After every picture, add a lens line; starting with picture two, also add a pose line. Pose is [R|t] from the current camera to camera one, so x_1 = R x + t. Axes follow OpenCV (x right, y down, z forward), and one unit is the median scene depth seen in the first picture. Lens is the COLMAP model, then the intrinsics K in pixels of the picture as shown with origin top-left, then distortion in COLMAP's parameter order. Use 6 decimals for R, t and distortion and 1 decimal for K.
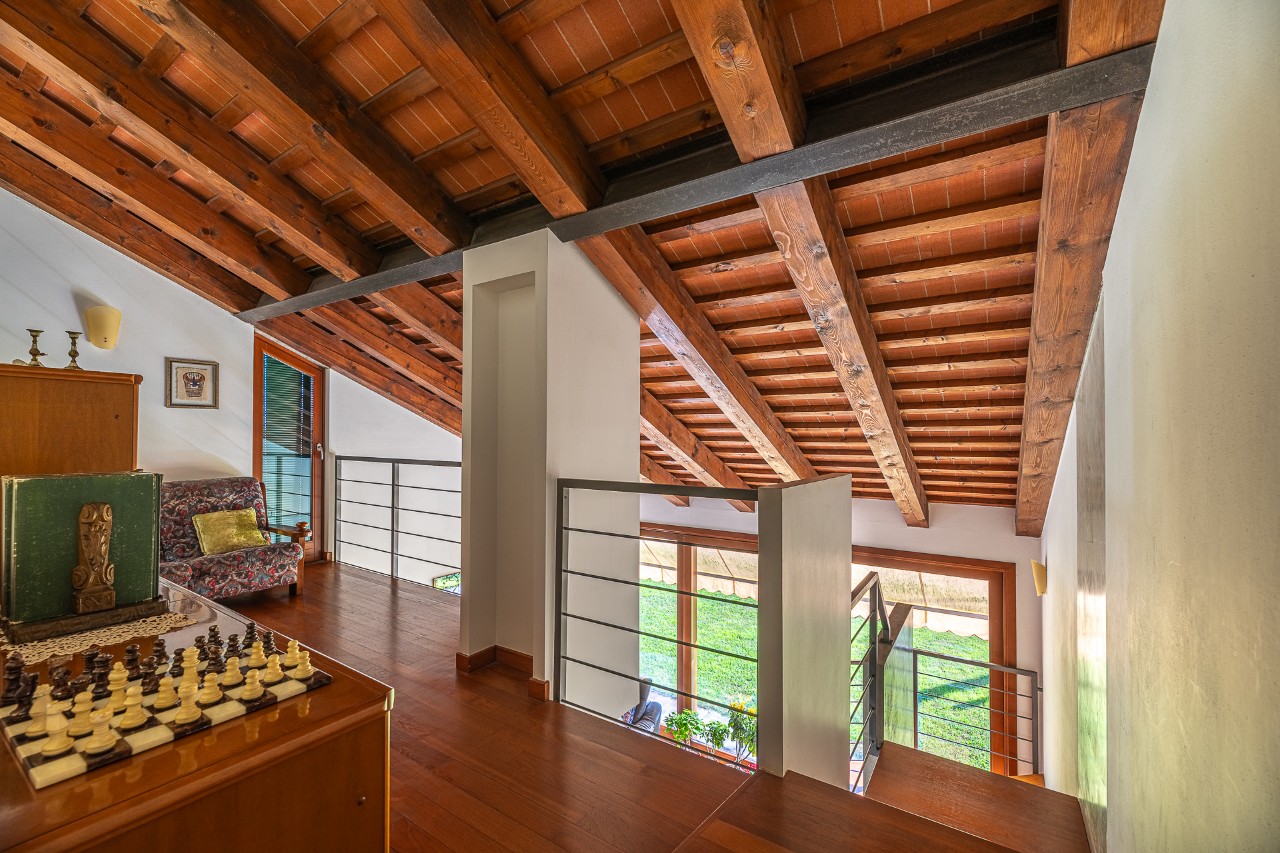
lens RADIAL K [[536.0, 0, 643.8], [0, 536.0, 430.1], [0, 0, 1]] dist [-0.000119, -0.000033]
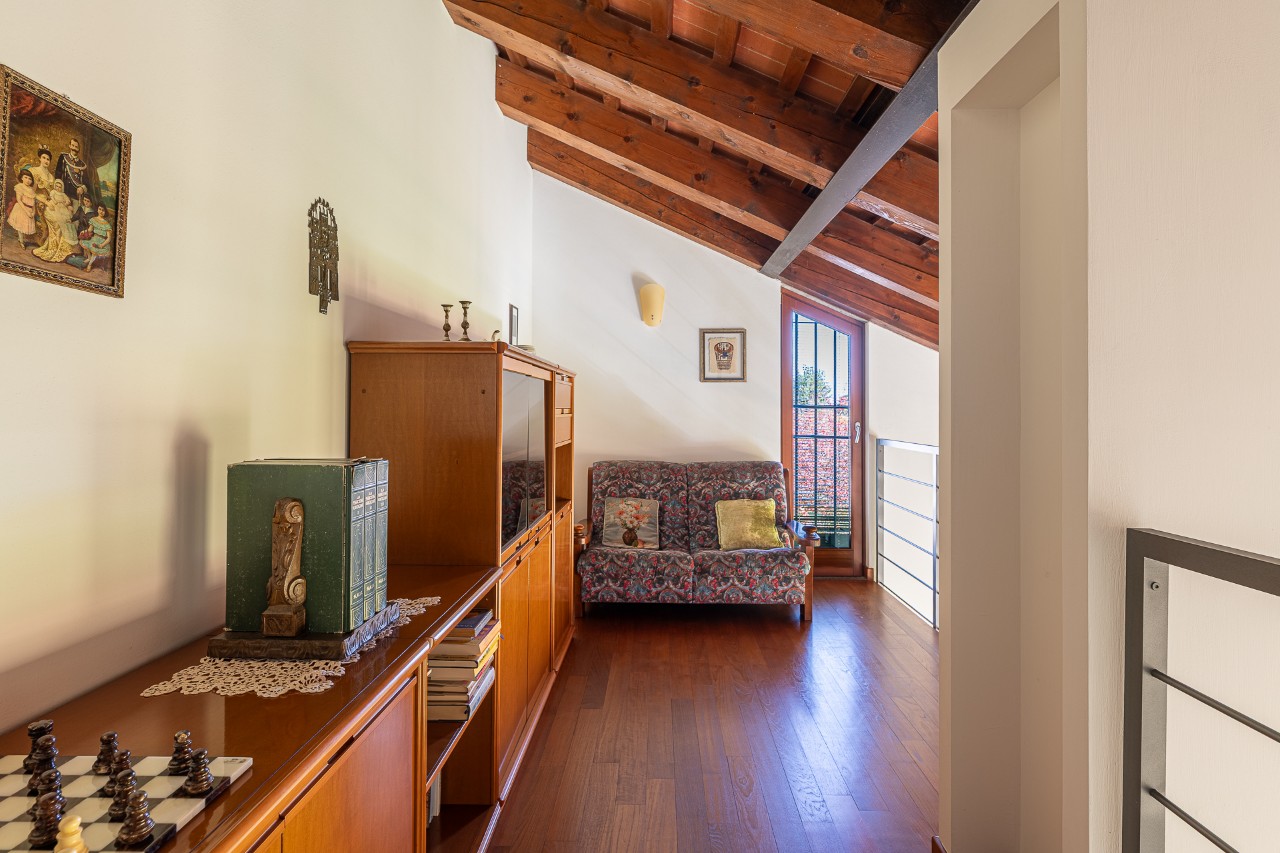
lens RADIAL K [[661.4, 0, 632.3], [0, 661.4, 403.8], [0, 0, 1]] dist [-0.002029, -0.000684]
pose [[0.529247, -0.011239, -0.848393, 0.028632], [0.010491, 0.999923, -0.006701, 0.002205], [0.848403, -0.005354, 0.529324, 0.308471]]
